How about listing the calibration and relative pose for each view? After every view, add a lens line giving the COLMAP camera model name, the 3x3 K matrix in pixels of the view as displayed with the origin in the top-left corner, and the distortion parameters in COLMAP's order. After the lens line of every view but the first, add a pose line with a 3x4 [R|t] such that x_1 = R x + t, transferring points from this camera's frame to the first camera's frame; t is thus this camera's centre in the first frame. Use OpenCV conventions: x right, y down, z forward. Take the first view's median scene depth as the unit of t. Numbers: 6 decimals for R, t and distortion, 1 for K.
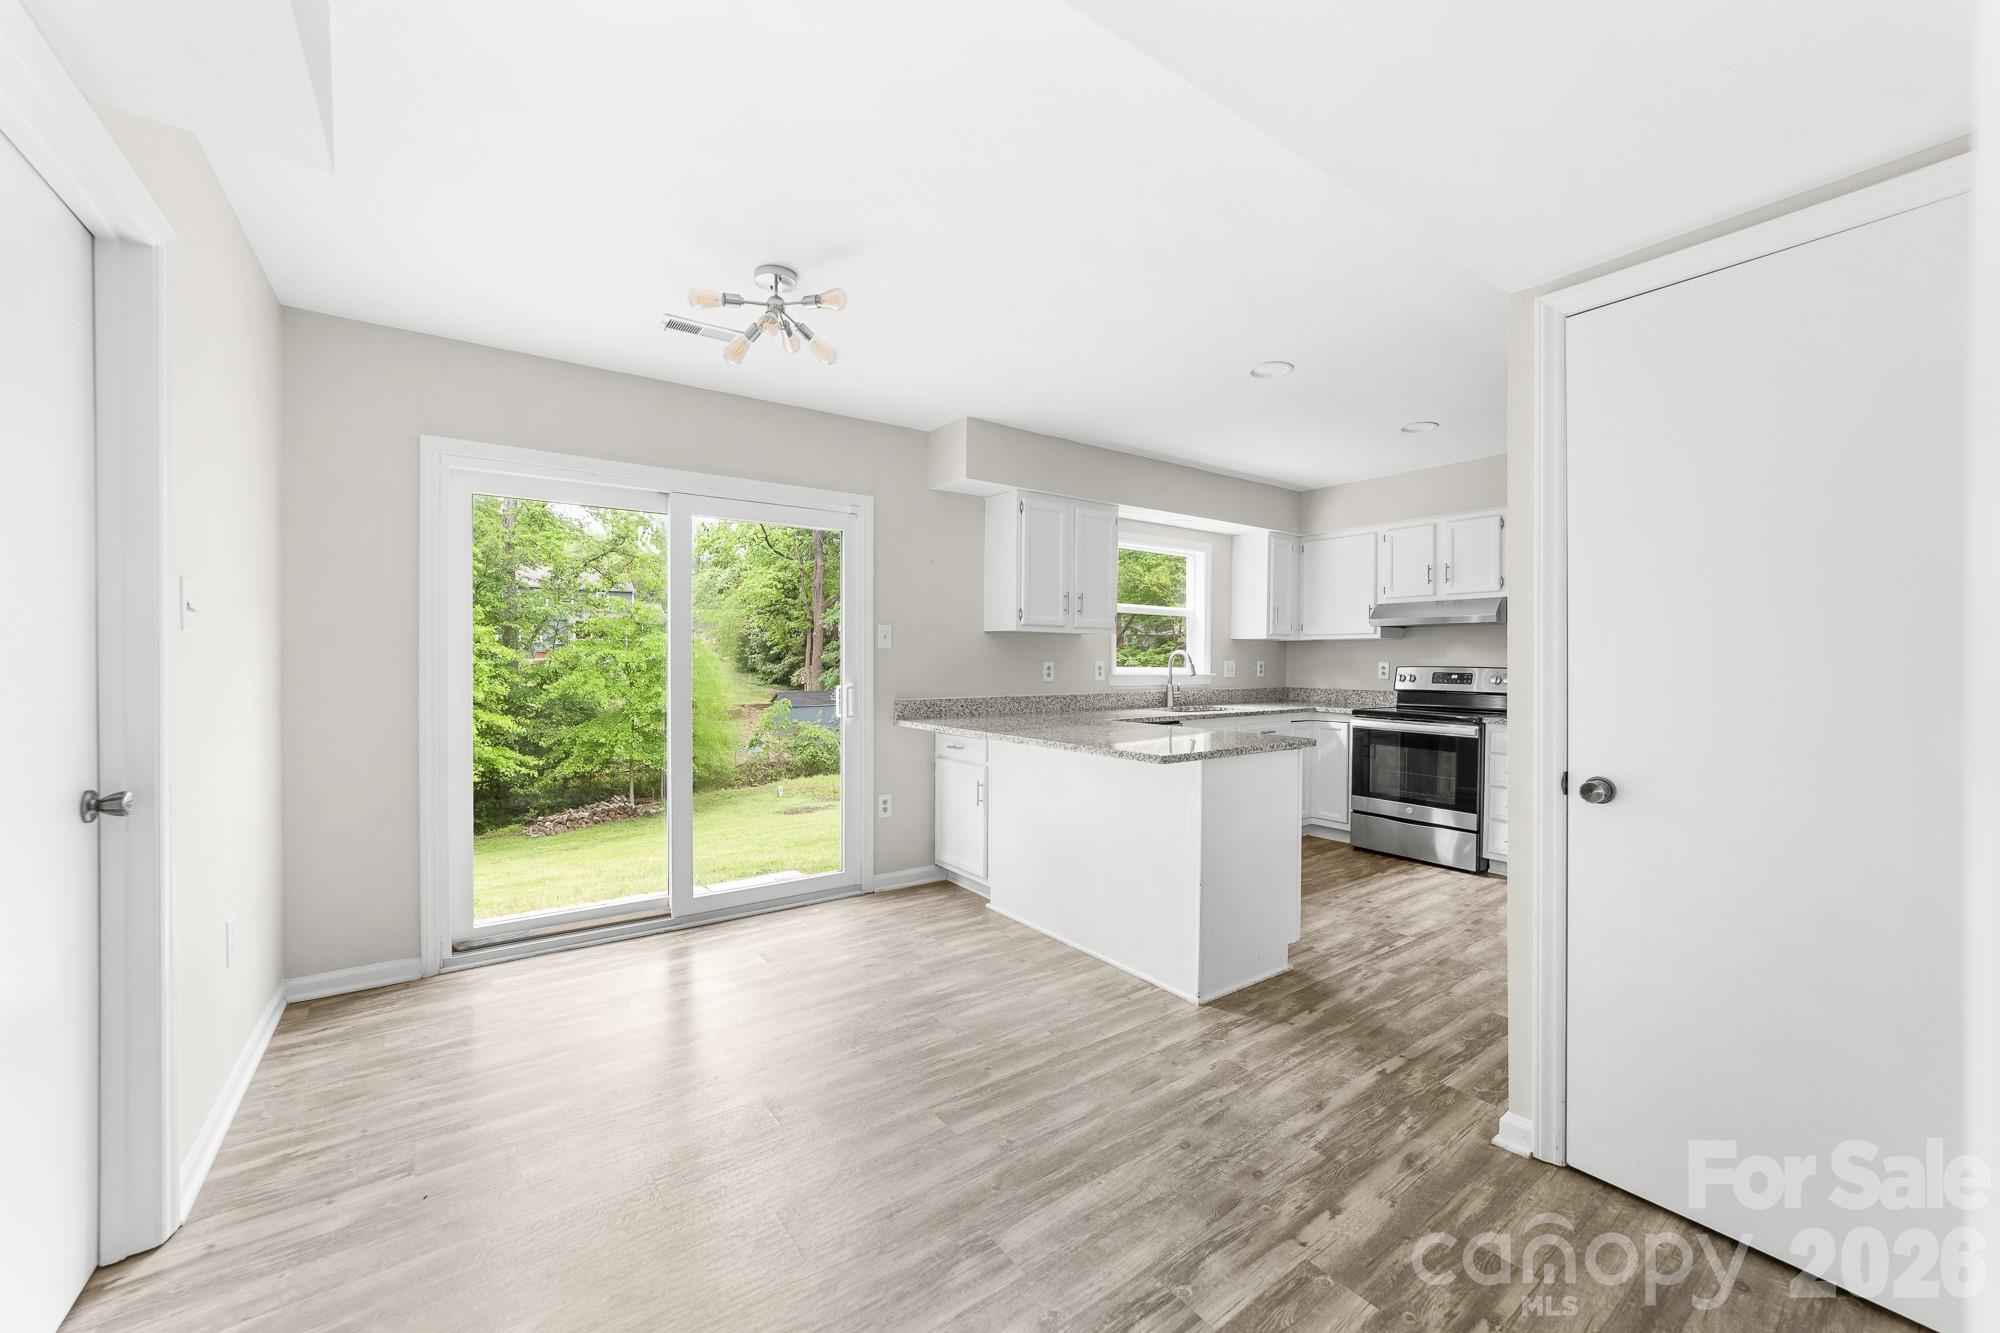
lens RADIAL K [[795.9, 0, 992.9], [0, 795.9, 666.3], [0, 0, 1]] dist [-0.010864, 0.003947]
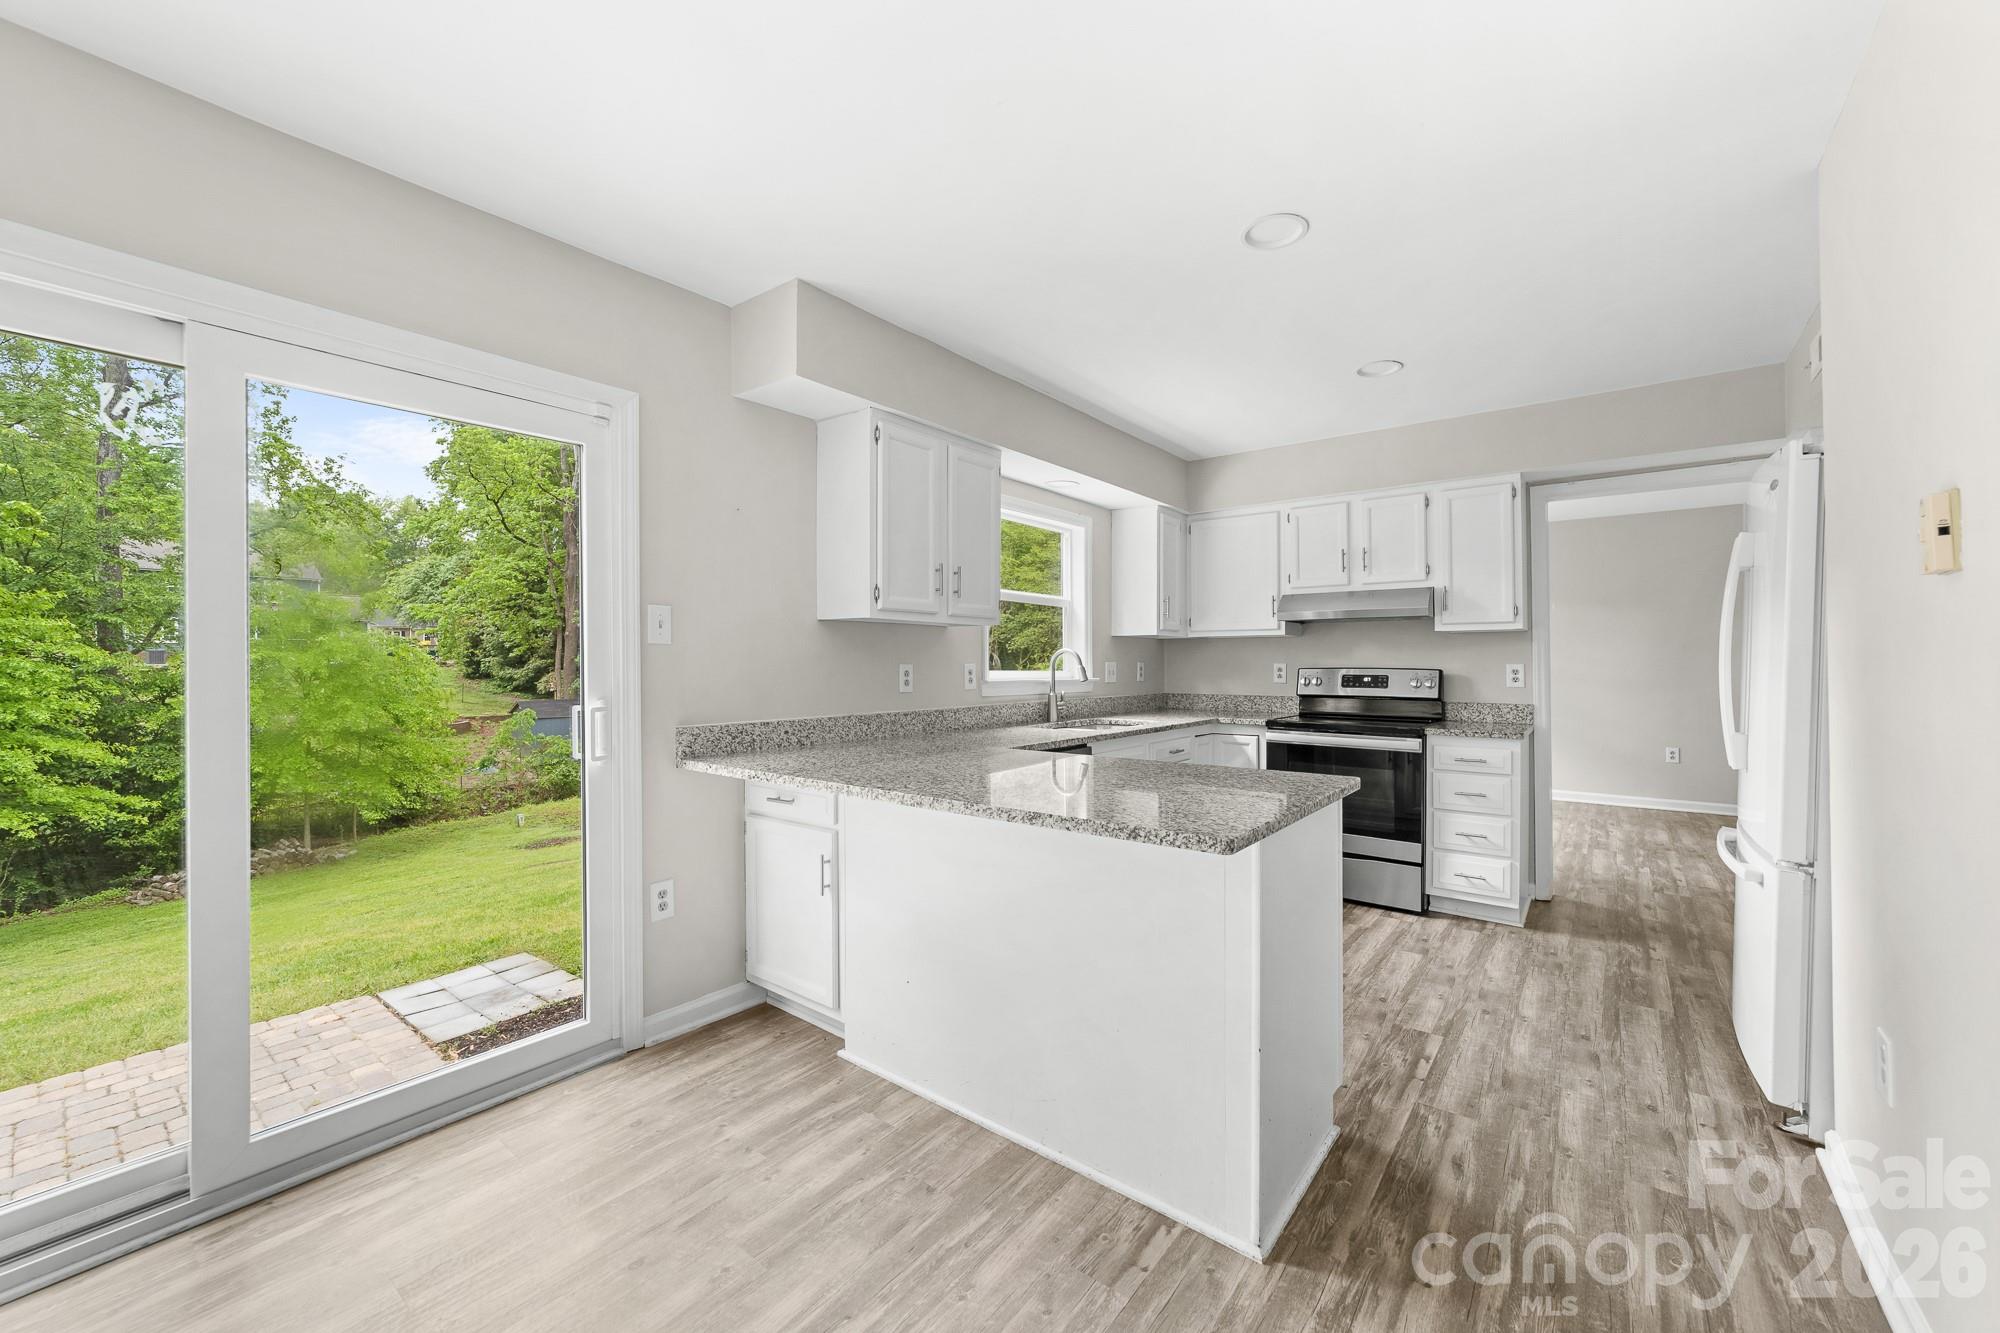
lens RADIAL K [[795.9, 0, 995.3], [0, 795.9, 663.9], [0, 0, 1]] dist [-0.010864, 0.003947]
pose [[0.963199, -0.004352, 0.268753, -0.054258], [0.006102, 0.999965, -0.005677, -0.001626], [-0.268719, 0.007108, 0.963192, 0.352917]]
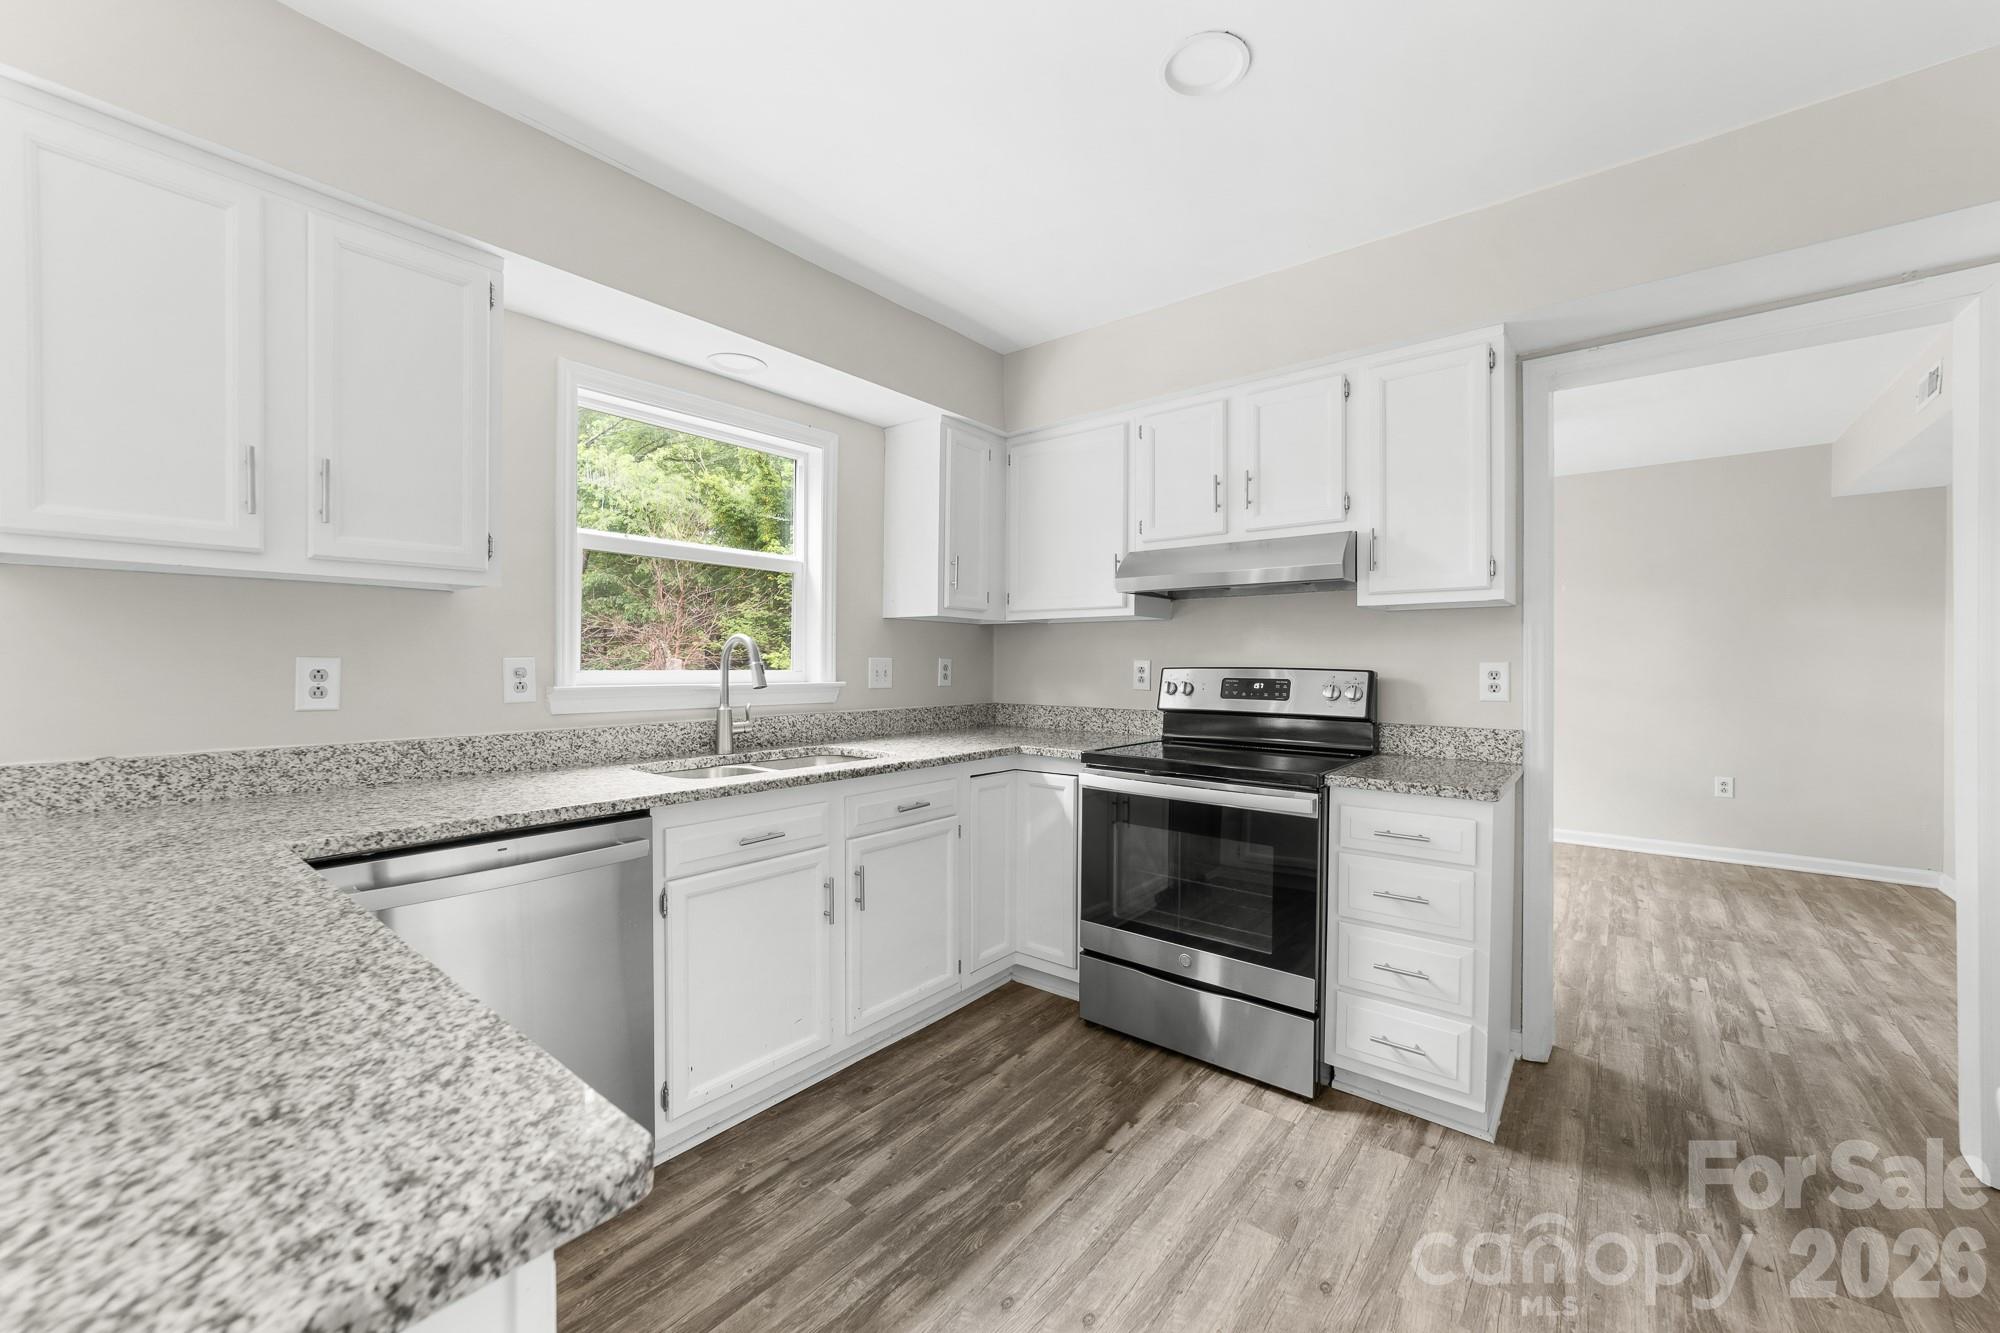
lens RADIAL K [[795.9, 0, 990.3], [0, 795.9, 673.1], [0, 0, 1]] dist [-0.010864, 0.003947]
pose [[0.967392, -0.004143, 0.253251, 0.343145], [0.002578, 0.999975, 0.006513, 0.000579], [-0.253272, -0.005648, 0.967379, 0.670153]]
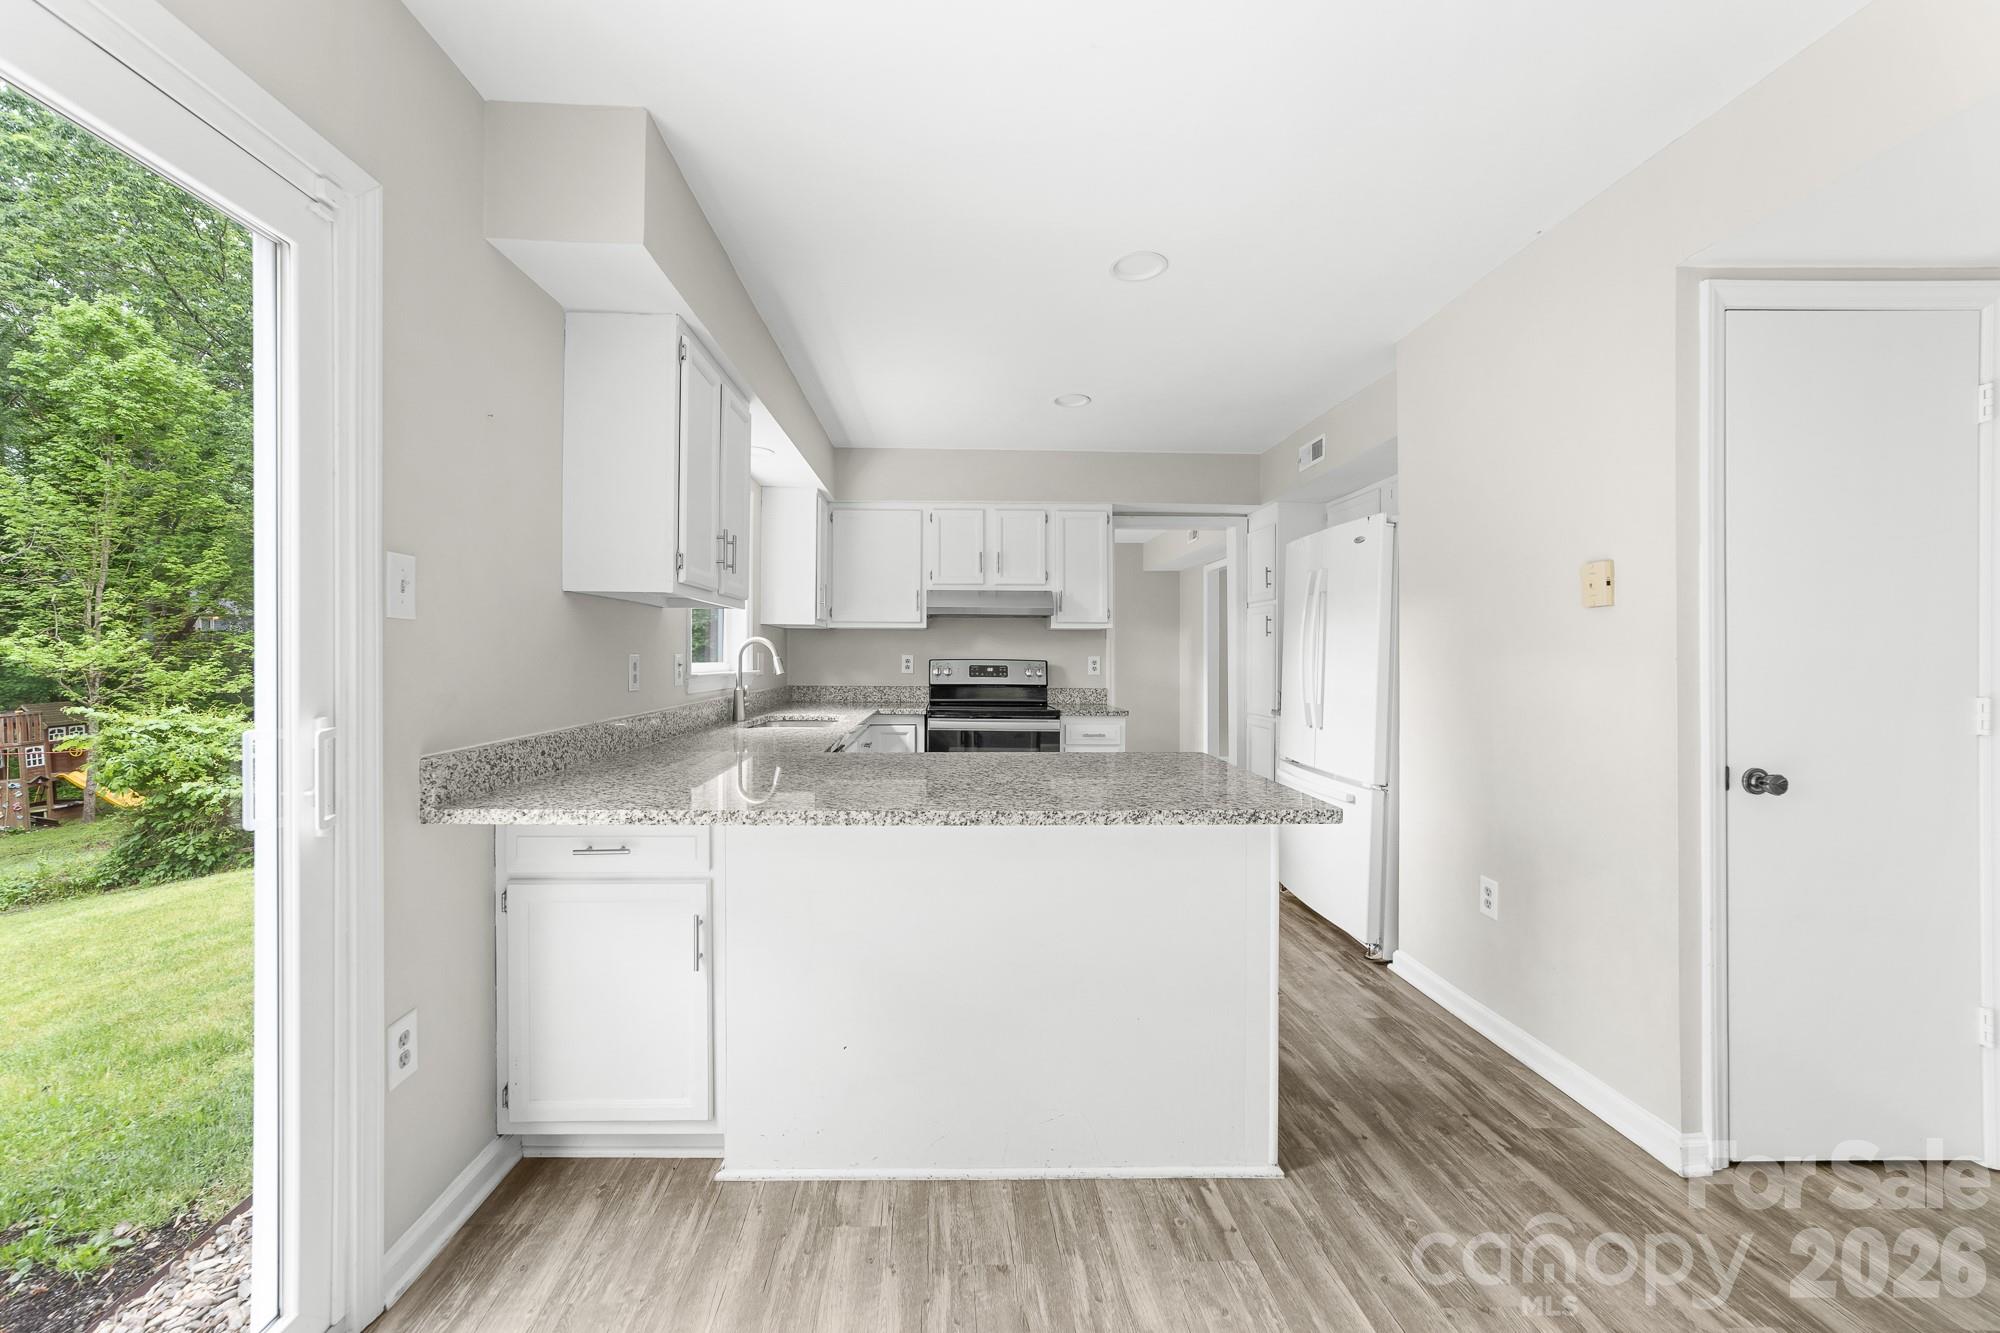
lens RADIAL K [[795.9, 0, 993.4], [0, 795.9, 653.1], [0, 0, 1]] dist [-0.010864, 0.003947]
pose [[0.551336, 0.001079, 0.834282, -0.297440], [0.003440, 0.999988, -0.003566, -0.004292], [-0.834276, 0.004836, 0.551326, 0.590844]]
